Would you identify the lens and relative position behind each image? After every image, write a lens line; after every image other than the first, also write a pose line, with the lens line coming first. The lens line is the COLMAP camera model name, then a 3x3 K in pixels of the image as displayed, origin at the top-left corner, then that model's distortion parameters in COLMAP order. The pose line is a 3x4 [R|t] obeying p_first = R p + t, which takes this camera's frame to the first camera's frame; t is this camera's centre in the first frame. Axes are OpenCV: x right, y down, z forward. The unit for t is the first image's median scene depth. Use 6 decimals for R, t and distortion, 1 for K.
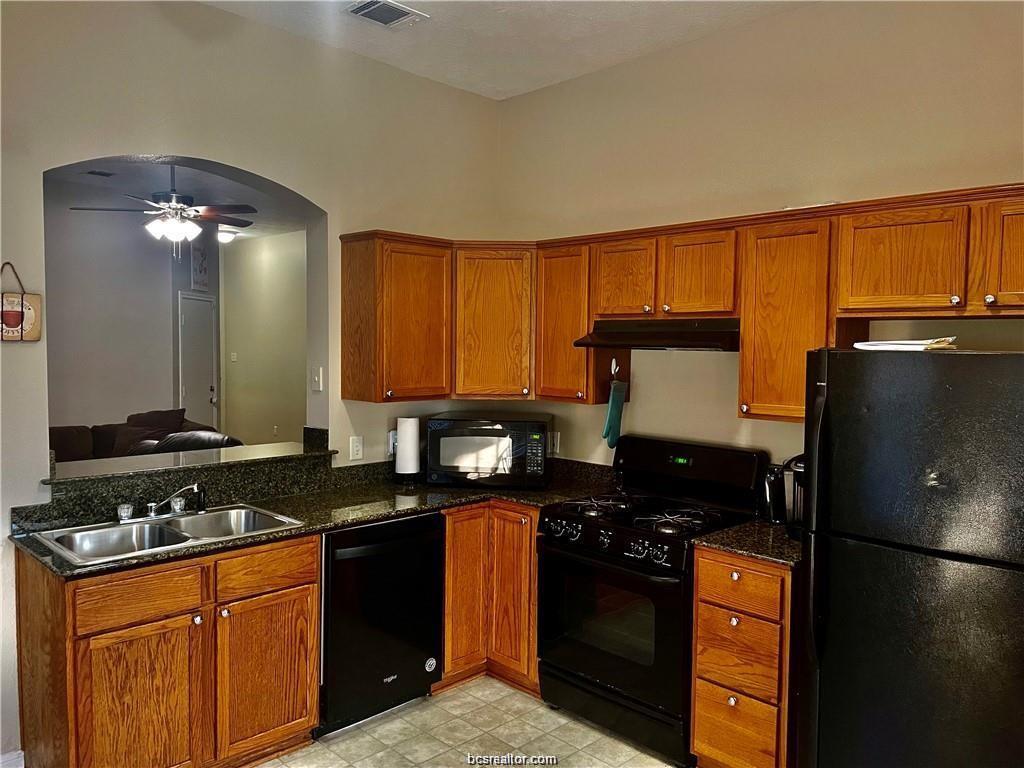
lens RADIAL K [[768.3, 0, 512.0], [0, 768.3, 384.0], [0, 0, 1]] dist [0.029446, -0.003650]
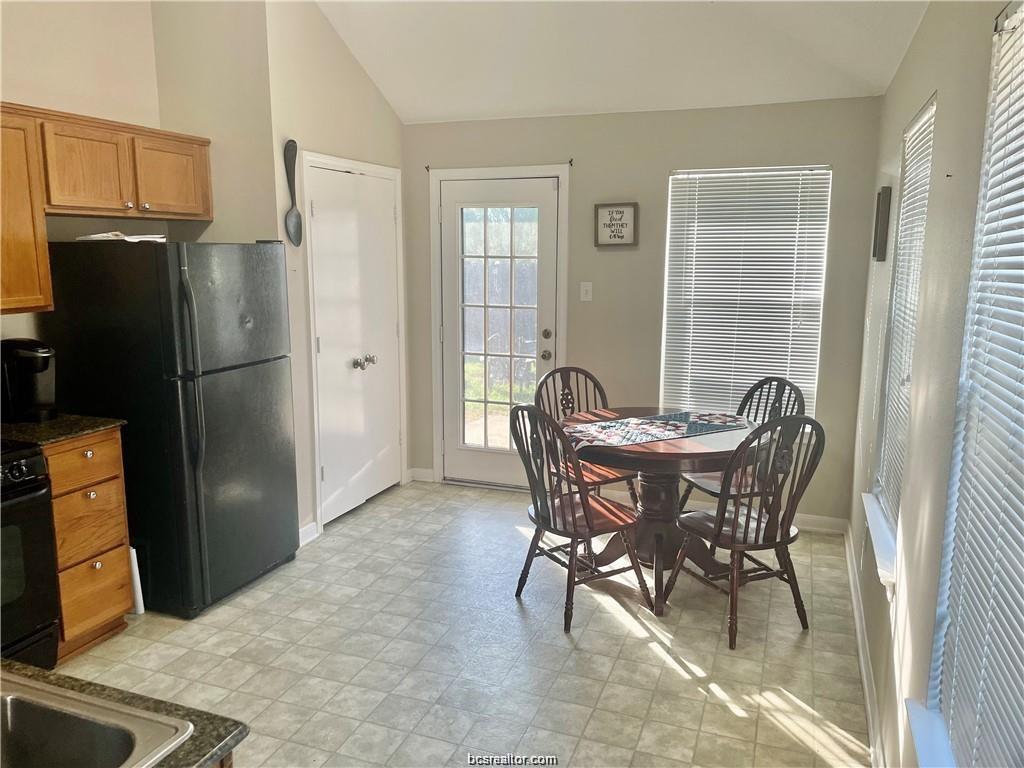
lens RADIAL K [[768.3, 0, 512.0], [0, 768.3, 384.0], [0, 0, 1]] dist [0.029446, -0.003650]
pose [[-0.420696, -0.170491, 0.891037, -0.915525], [0.042459, 0.977406, 0.207064, -0.050269], [-0.906207, 0.124943, -0.403952, 0.910696]]
